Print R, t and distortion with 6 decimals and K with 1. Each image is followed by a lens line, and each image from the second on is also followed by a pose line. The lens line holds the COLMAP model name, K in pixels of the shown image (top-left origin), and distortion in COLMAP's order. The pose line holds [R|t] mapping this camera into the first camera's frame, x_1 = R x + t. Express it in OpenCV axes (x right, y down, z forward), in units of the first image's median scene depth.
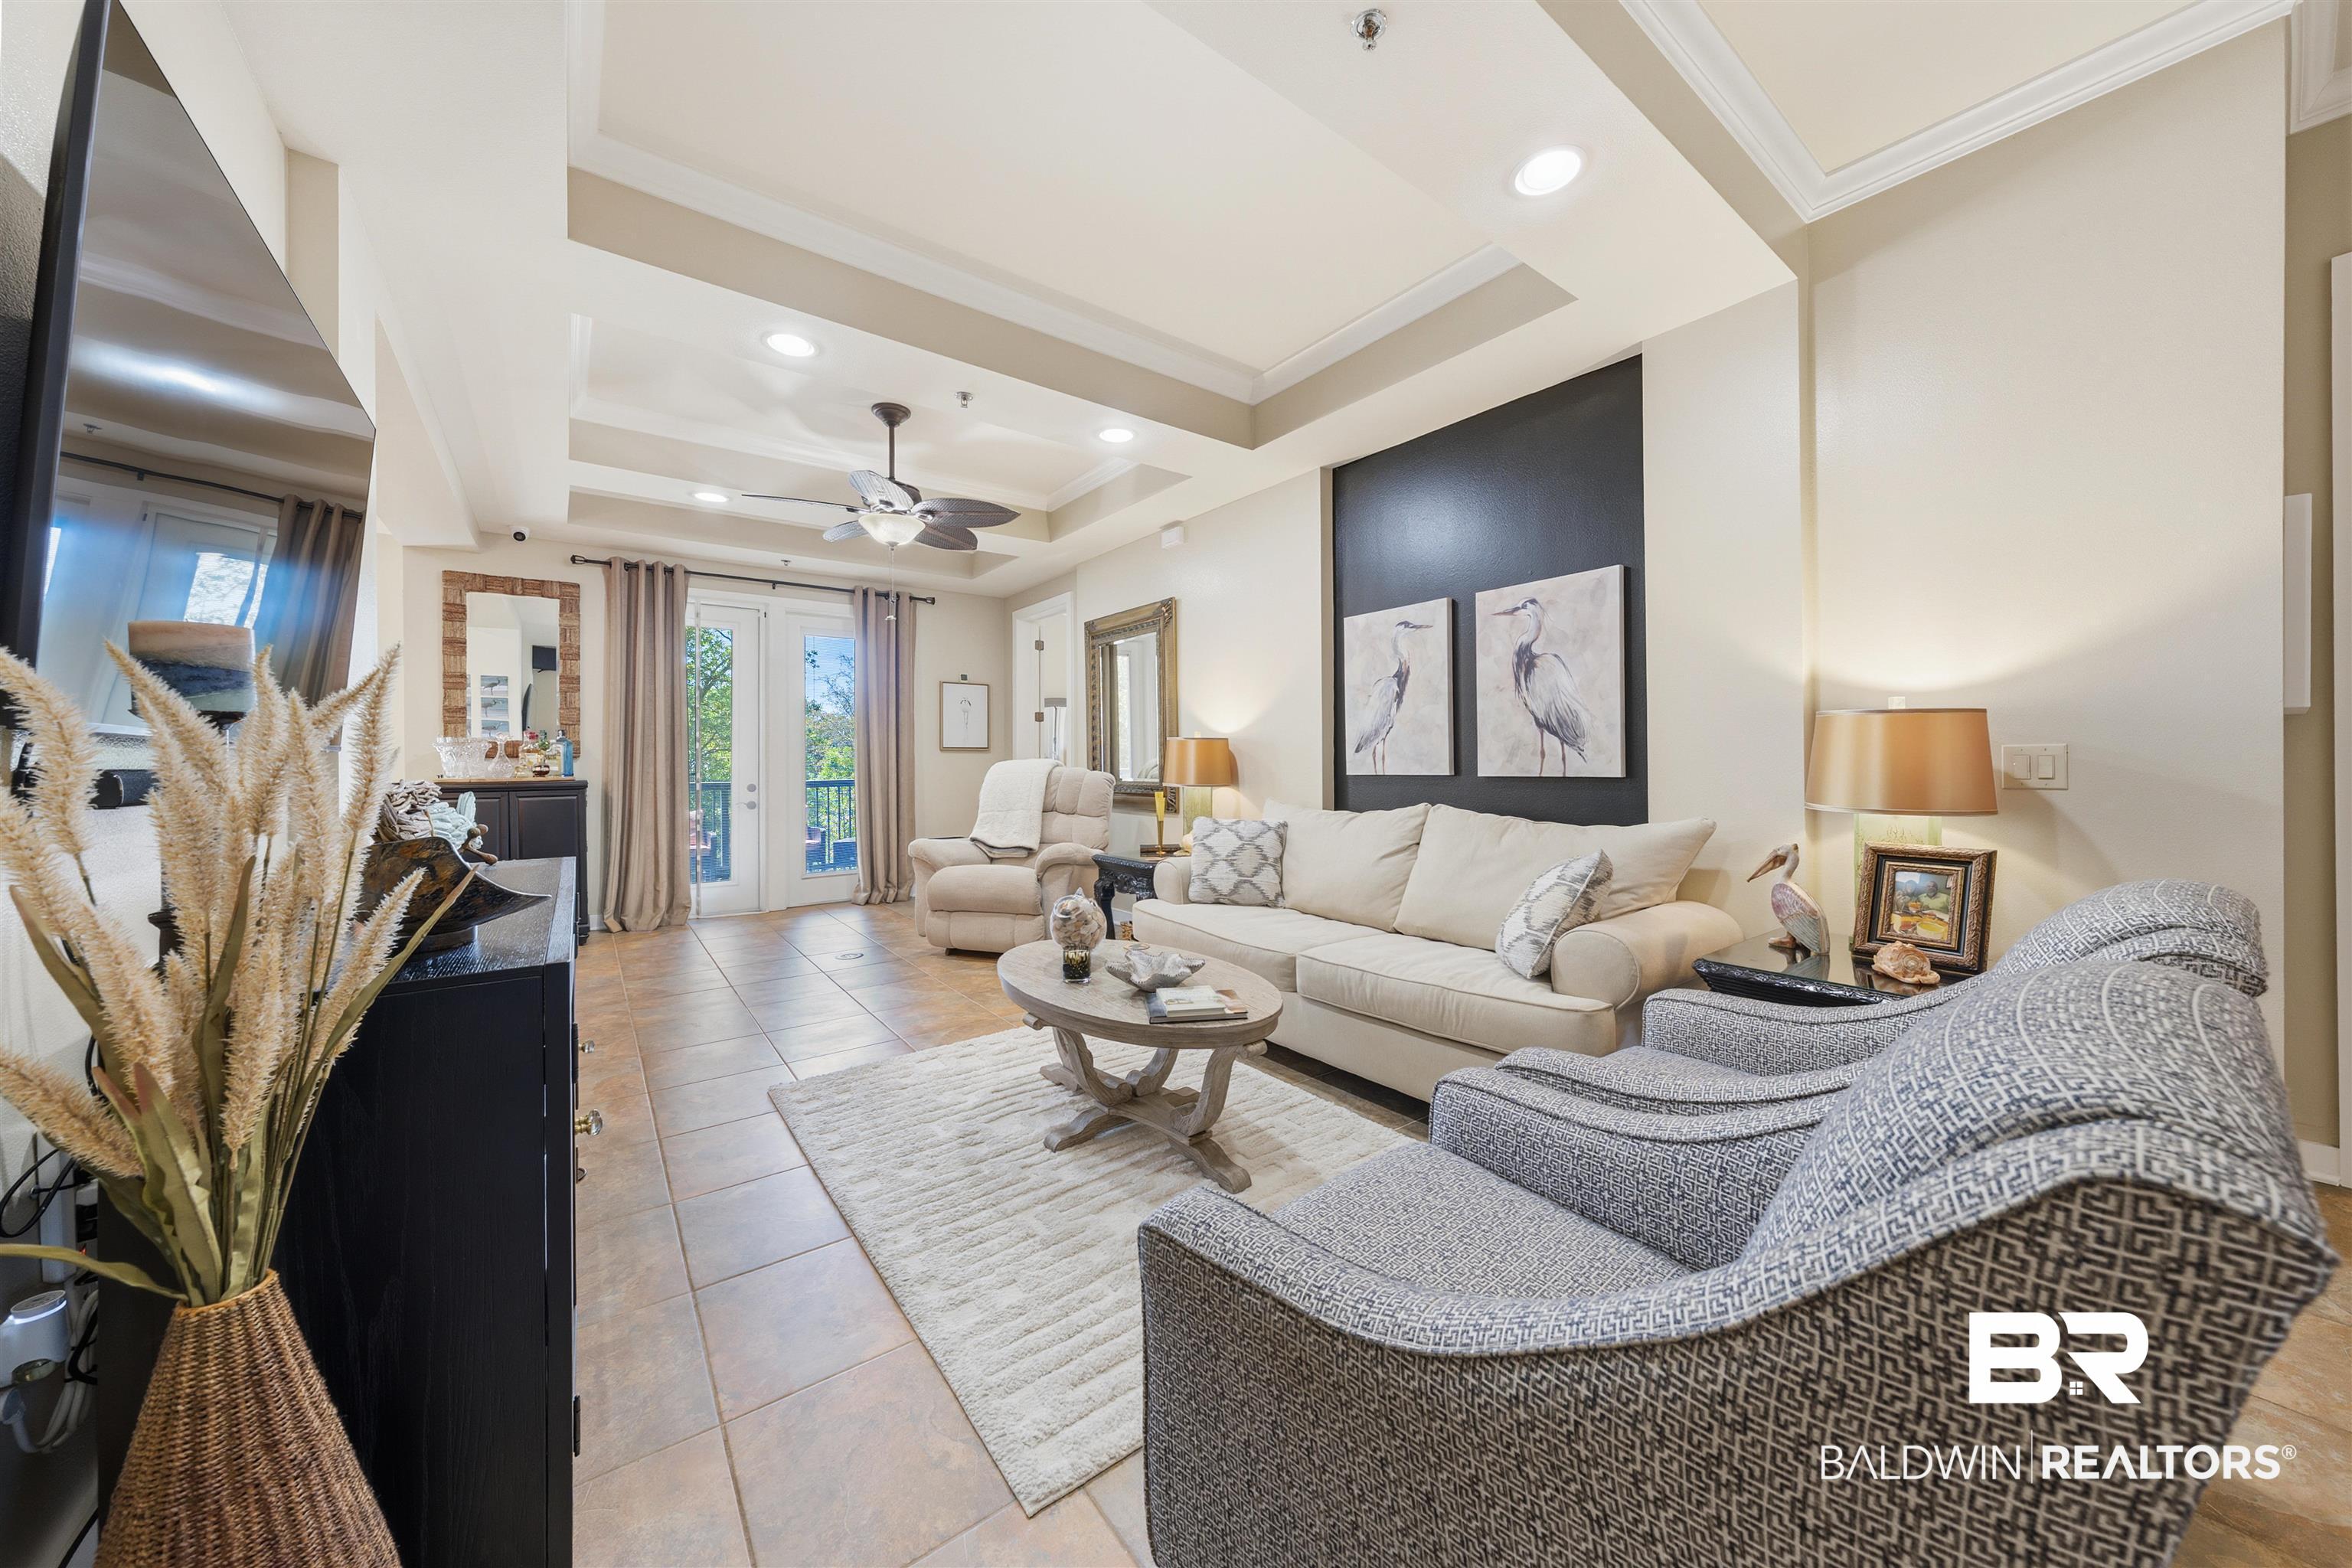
lens RADIAL K [[803.2, 0, 1170.8], [0, 803.2, 759.5], [0, 0, 1]] dist [0.000916, -0.000550]
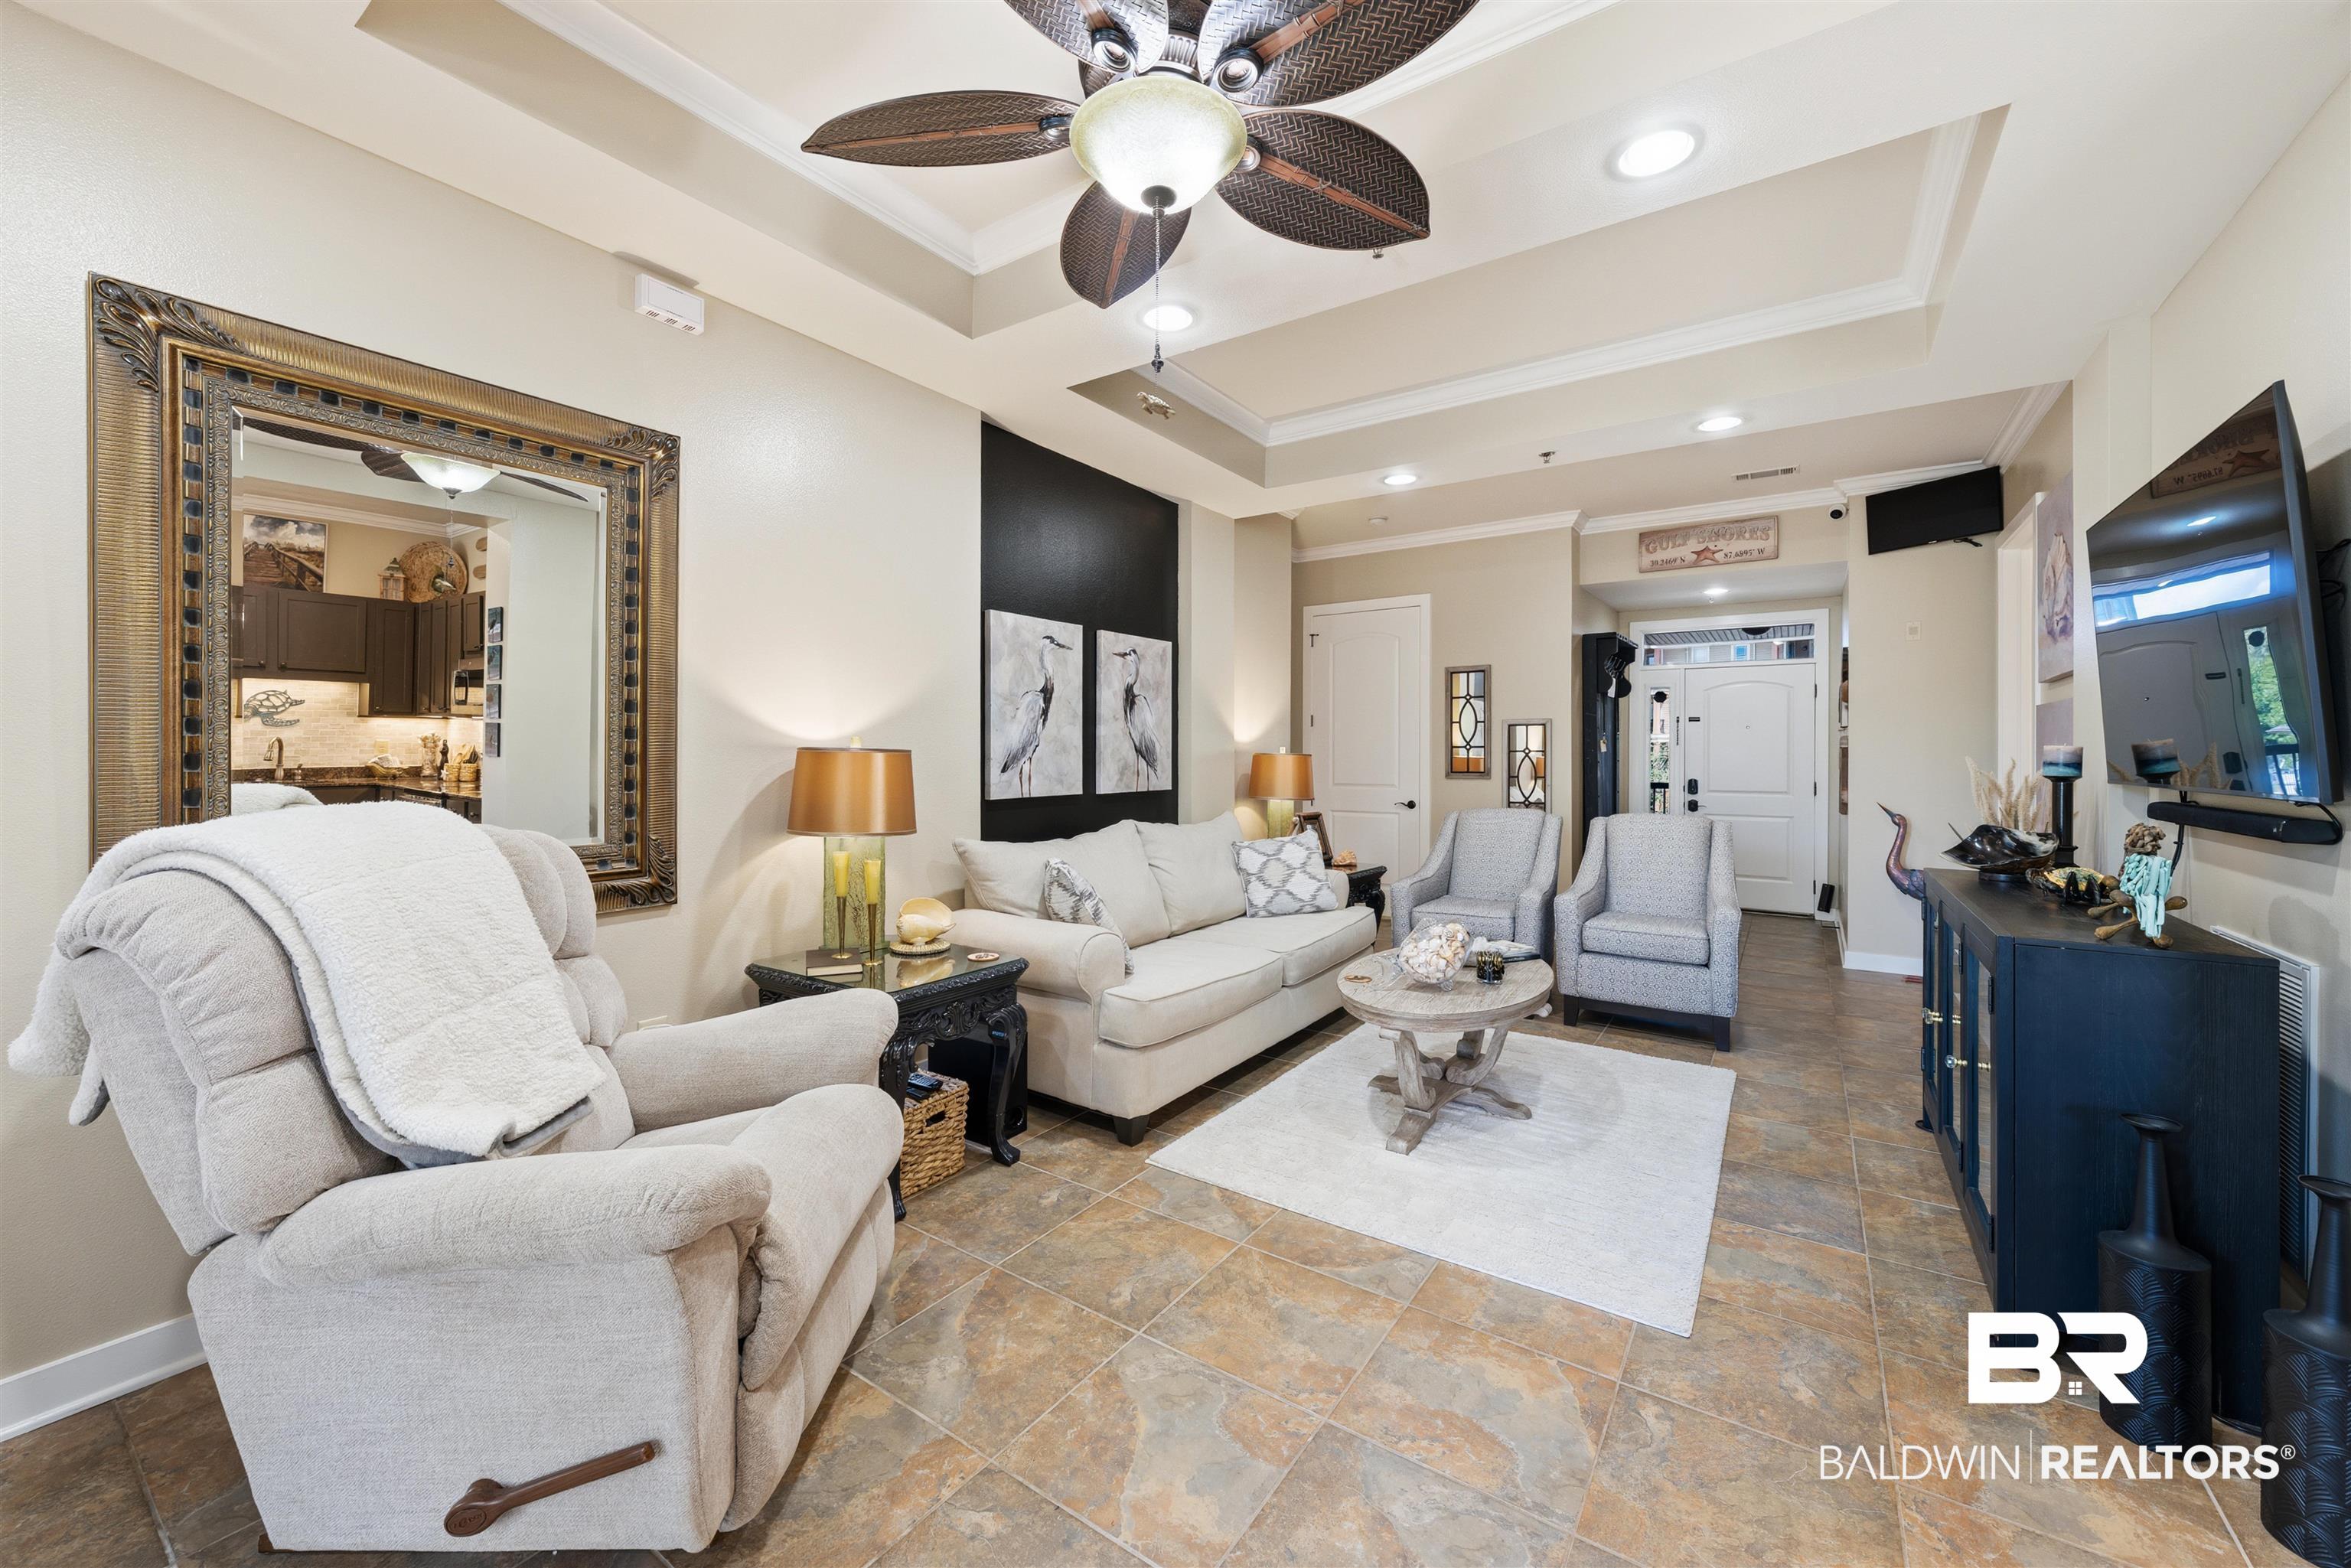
lens RADIAL K [[901.8, 0, 1172.6], [0, 901.8, 760.9], [0, 0, 1]] dist [-0.010371, 0.000273]
pose [[-0.322668, -0.003419, 0.946506, -0.786437], [-0.006204, 0.999980, 0.001497, -0.025362], [-0.946492, -0.005389, -0.322682, 1.222777]]
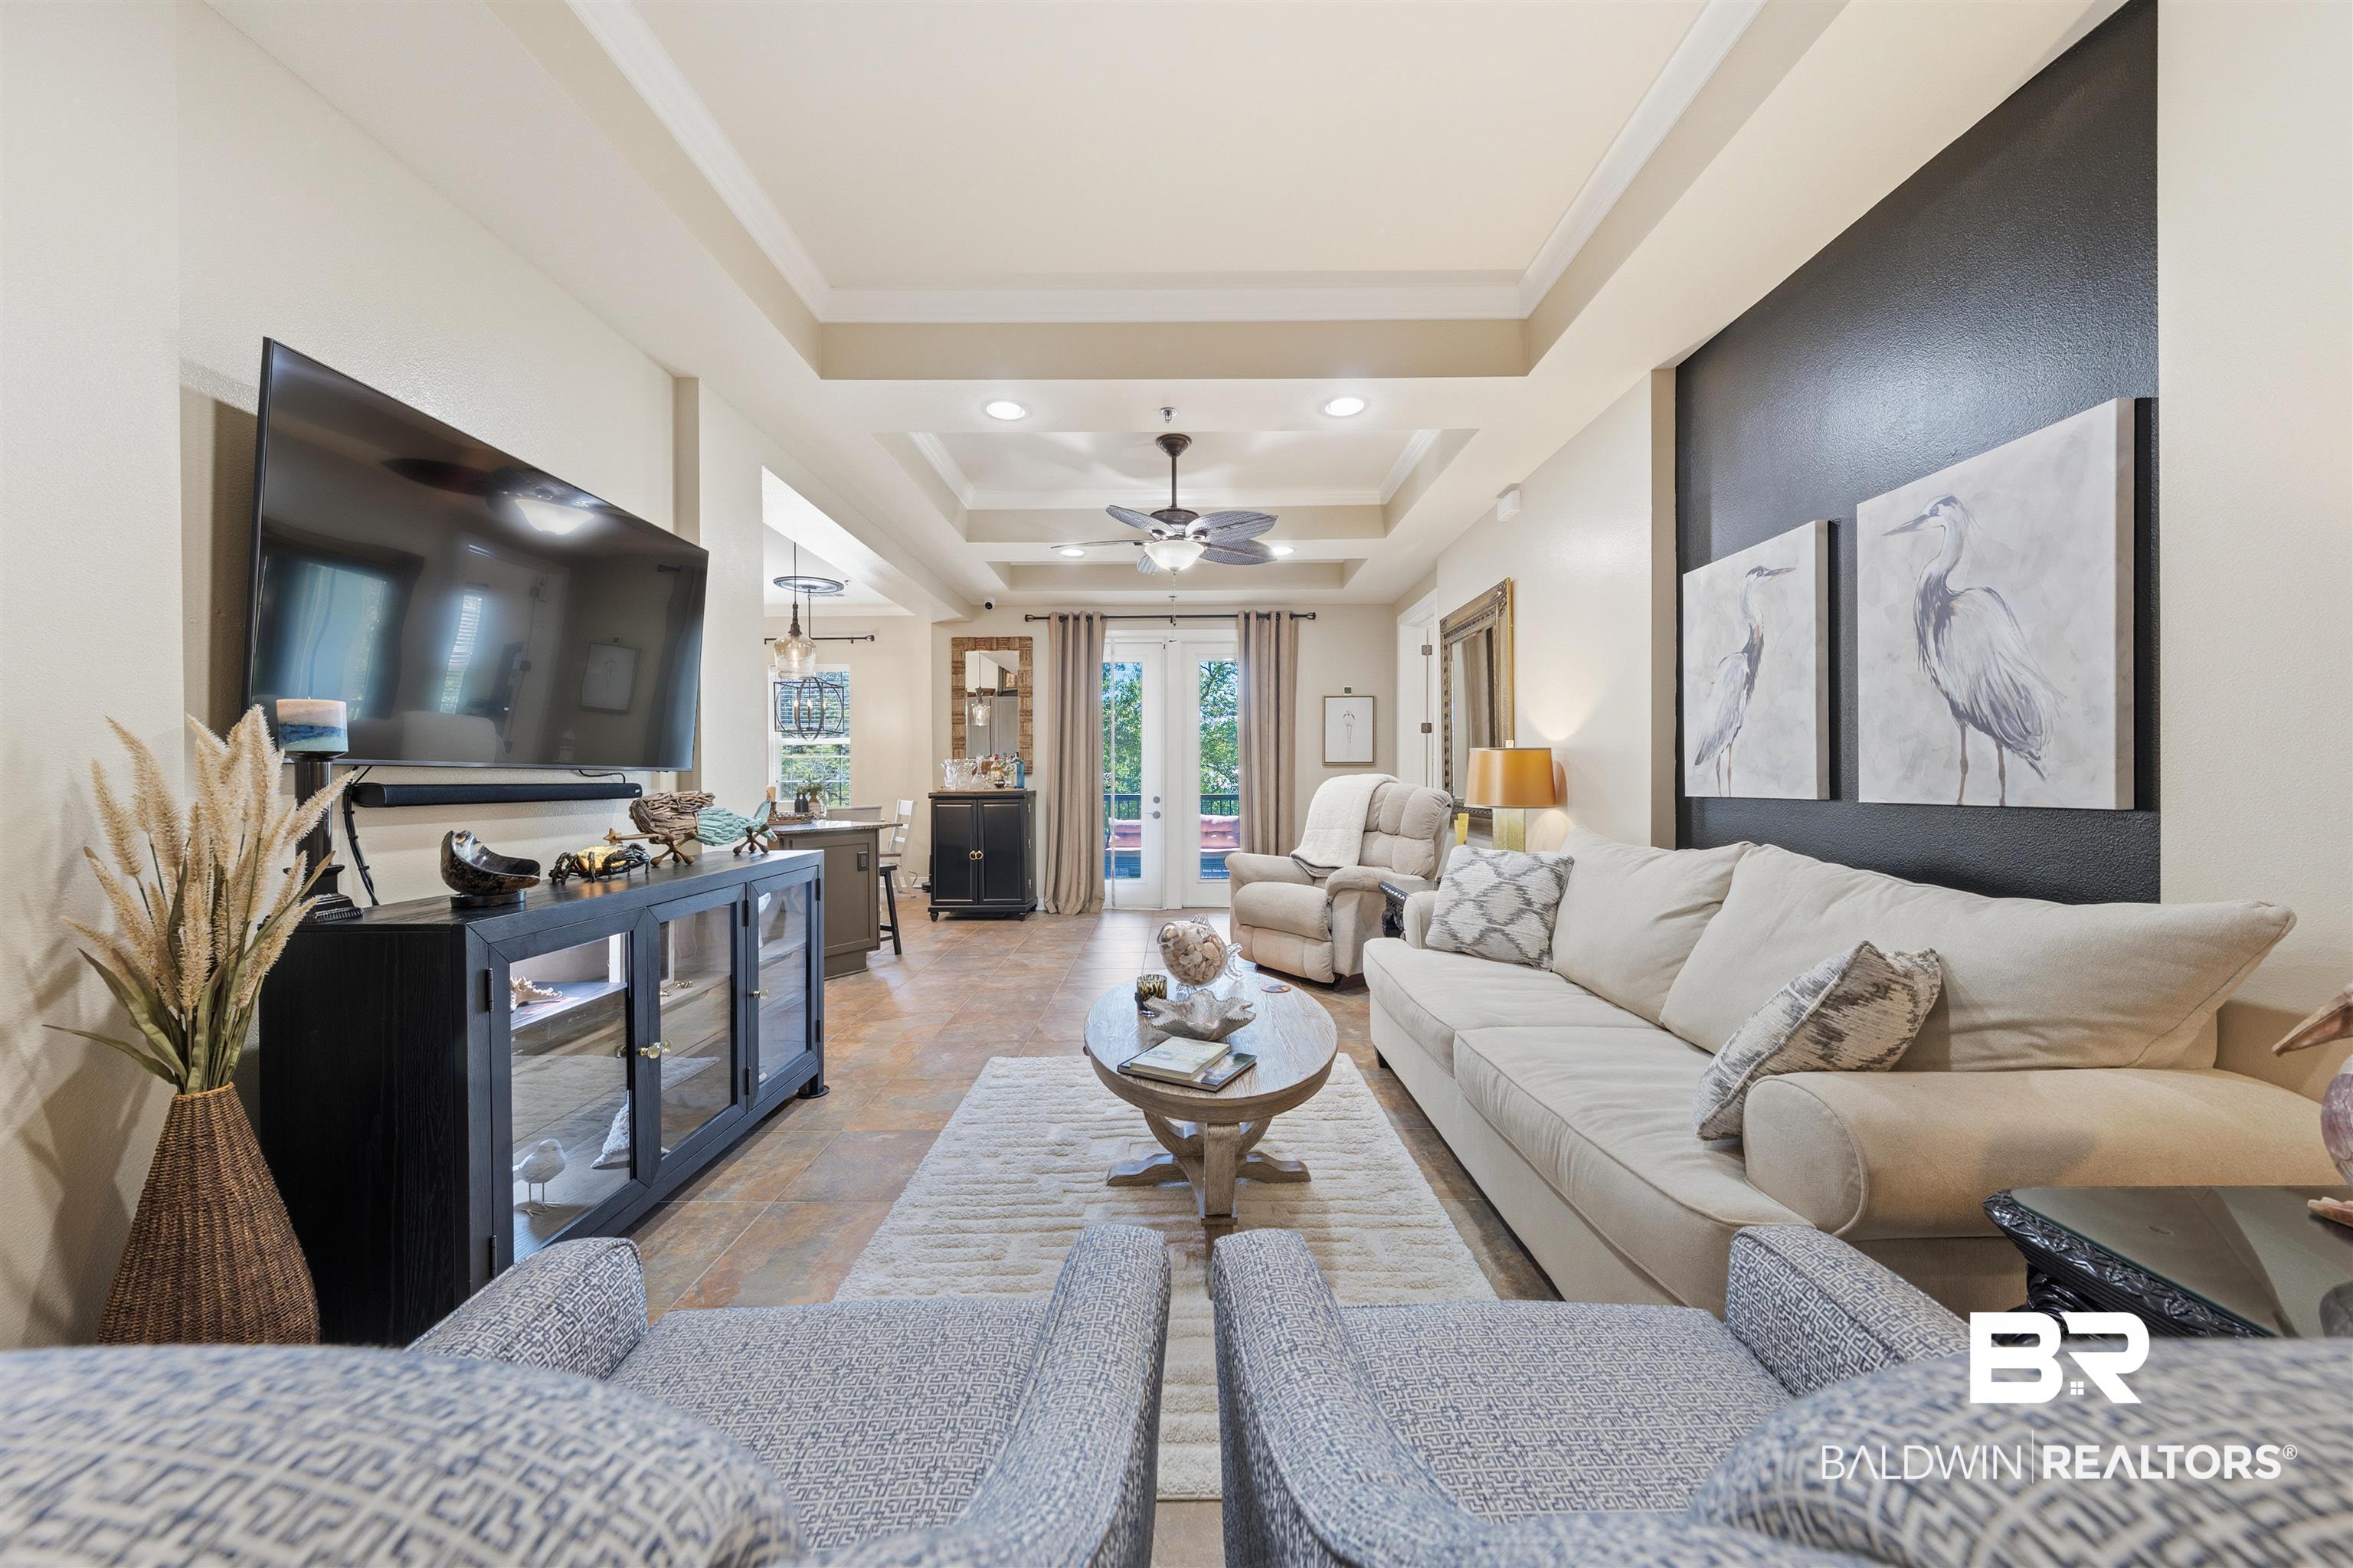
lens RADIAL K [[803.6, 0, 1179.4], [0, 803.6, 781.9], [0, 0, 1]] dist [0.000916, -0.000550]
pose [[0.800452, 0.004112, -0.599382, 0.311530], [0.001994, 0.999953, 0.009522, -0.001567], [0.599393, -0.008817, 0.800406, 0.180789]]
